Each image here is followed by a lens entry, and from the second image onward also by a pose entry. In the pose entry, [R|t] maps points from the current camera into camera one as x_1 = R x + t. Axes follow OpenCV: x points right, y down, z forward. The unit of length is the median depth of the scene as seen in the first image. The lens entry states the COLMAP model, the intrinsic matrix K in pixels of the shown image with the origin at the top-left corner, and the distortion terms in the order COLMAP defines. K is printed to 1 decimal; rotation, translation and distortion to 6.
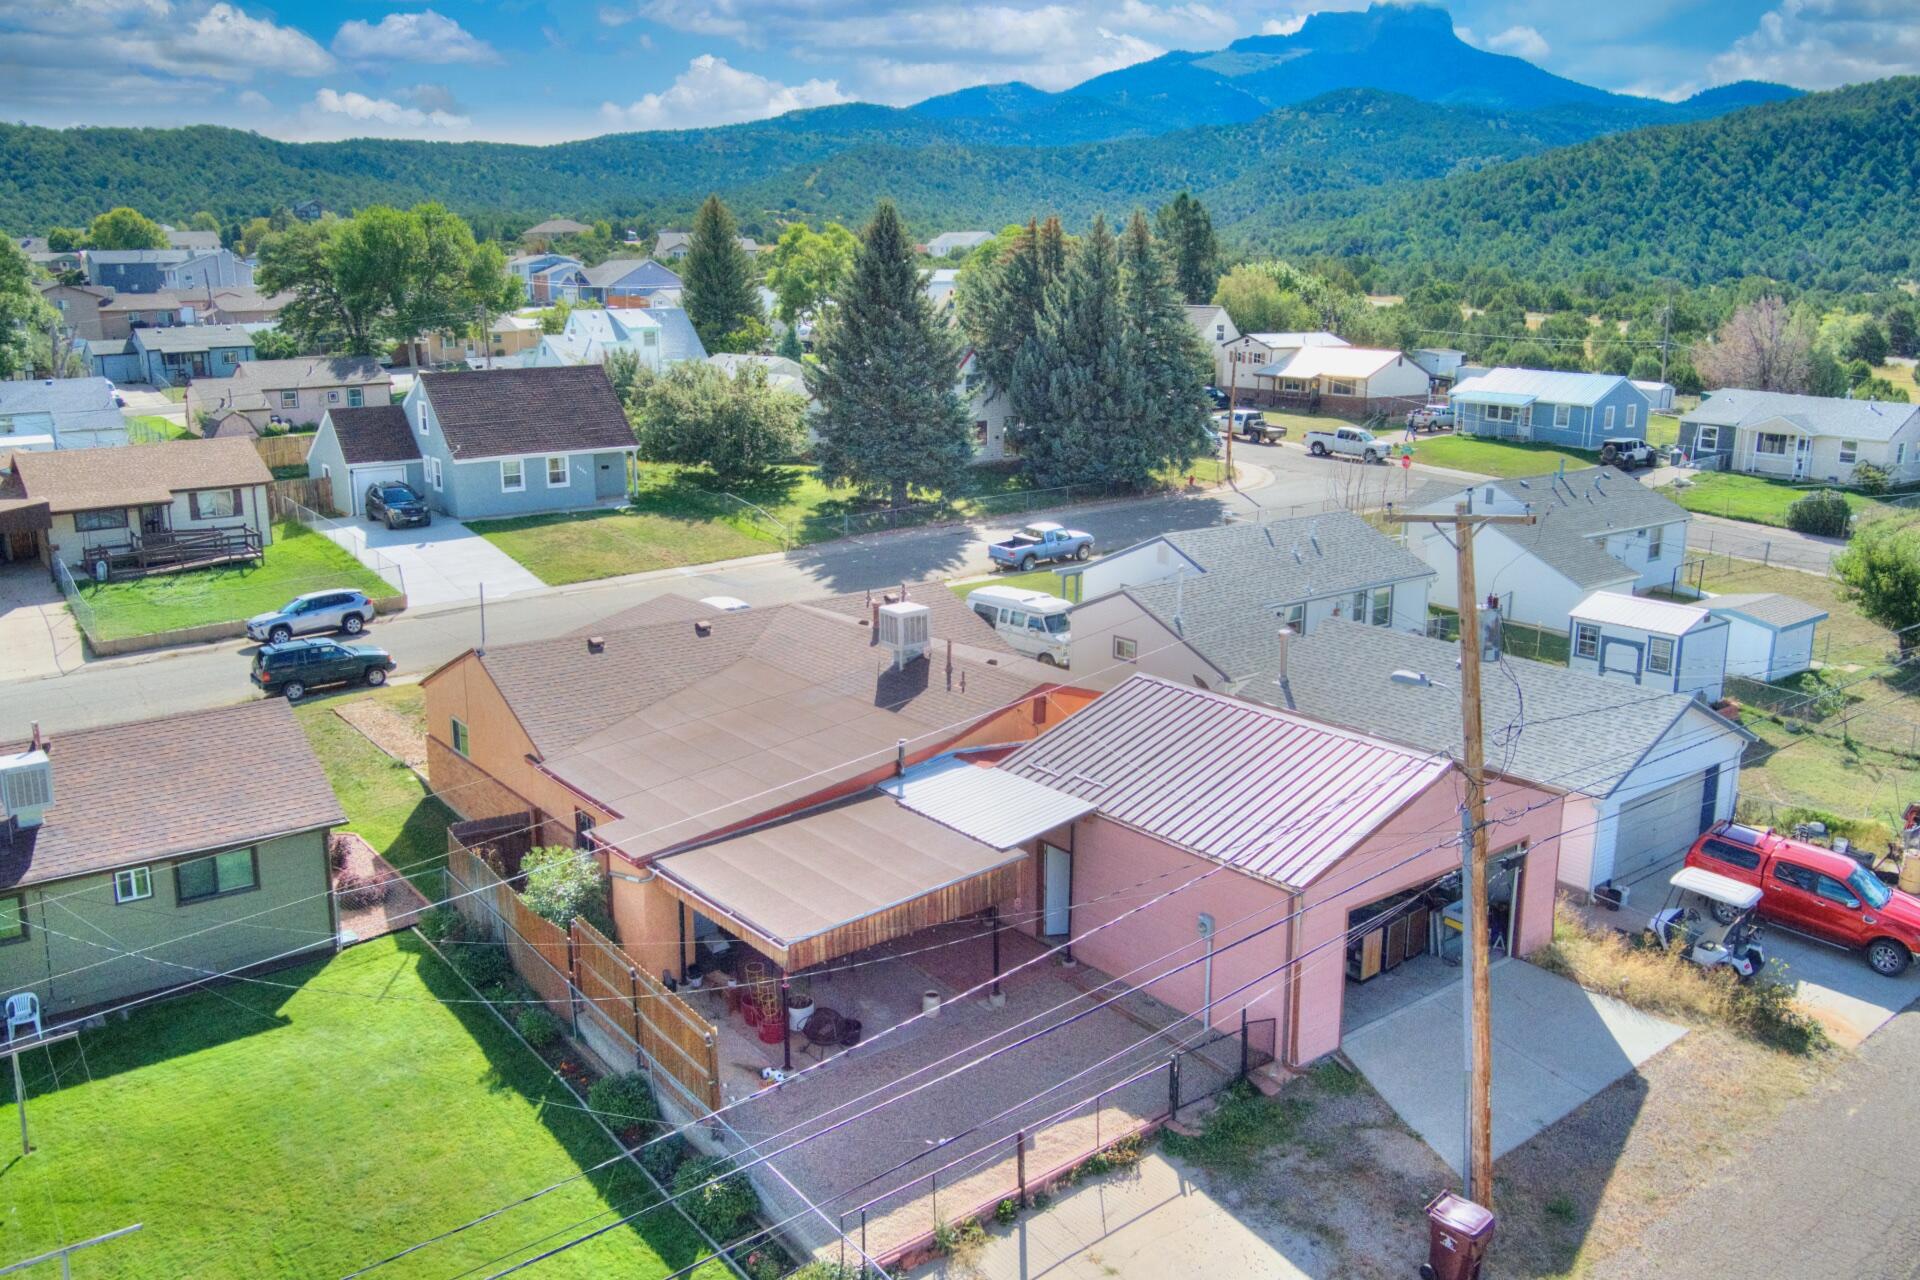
lens RADIAL K [[1558.7, 0, 960.0], [0, 1558.7, 640.0], [0, 0, 1]] dist [-0.010020, 0.005749]
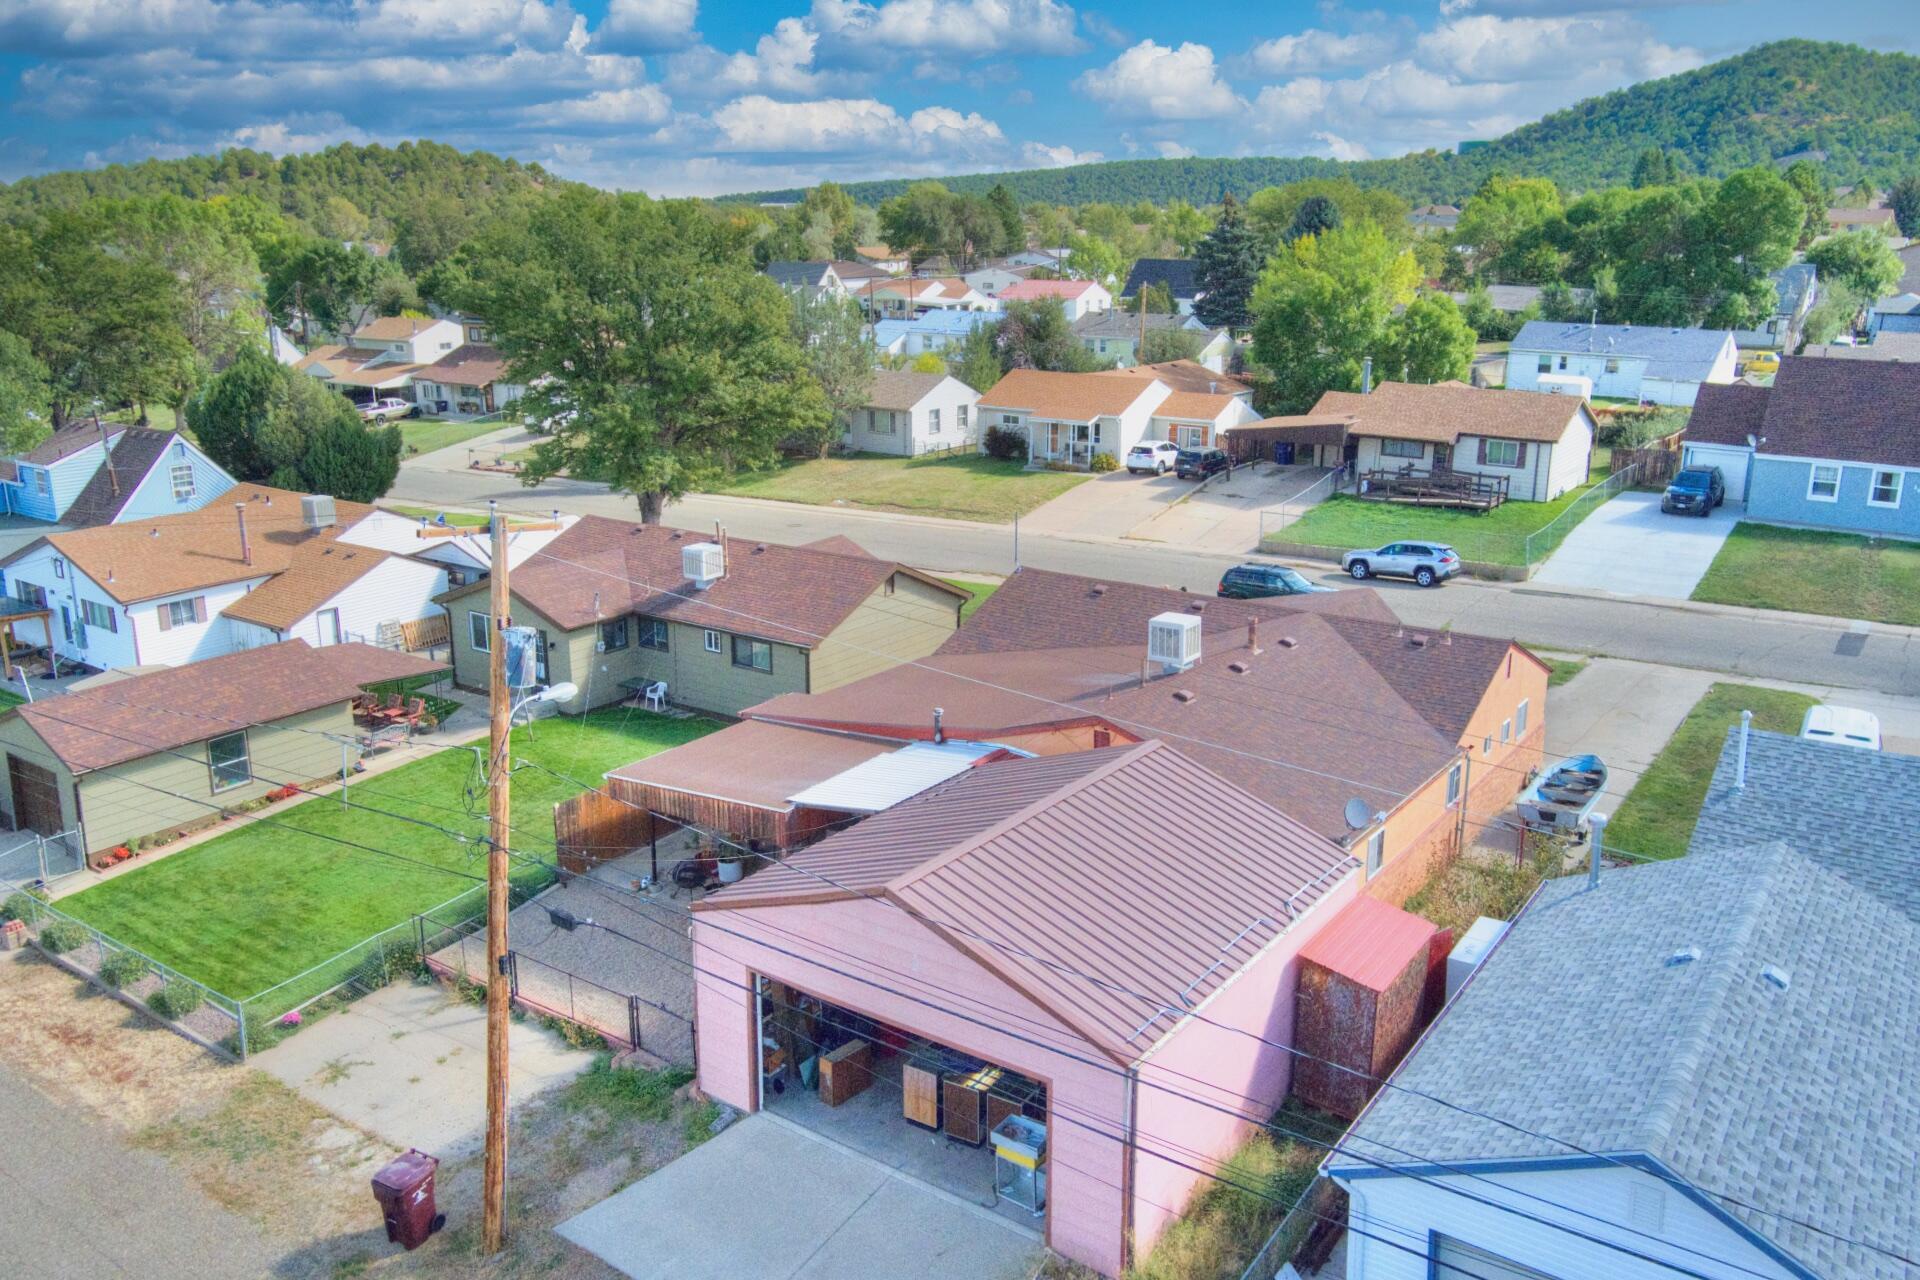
lens RADIAL K [[1558.7, 0, 960.0], [0, 1558.7, 640.0], [0, 0, 1]] dist [-0.010020, 0.005749]
pose [[0.301396, 0.271782, -0.913945, 0.449146], [-0.231153, 0.950750, 0.206499, -0.103552], [0.925056, 0.149024, 0.349376, 0.299846]]
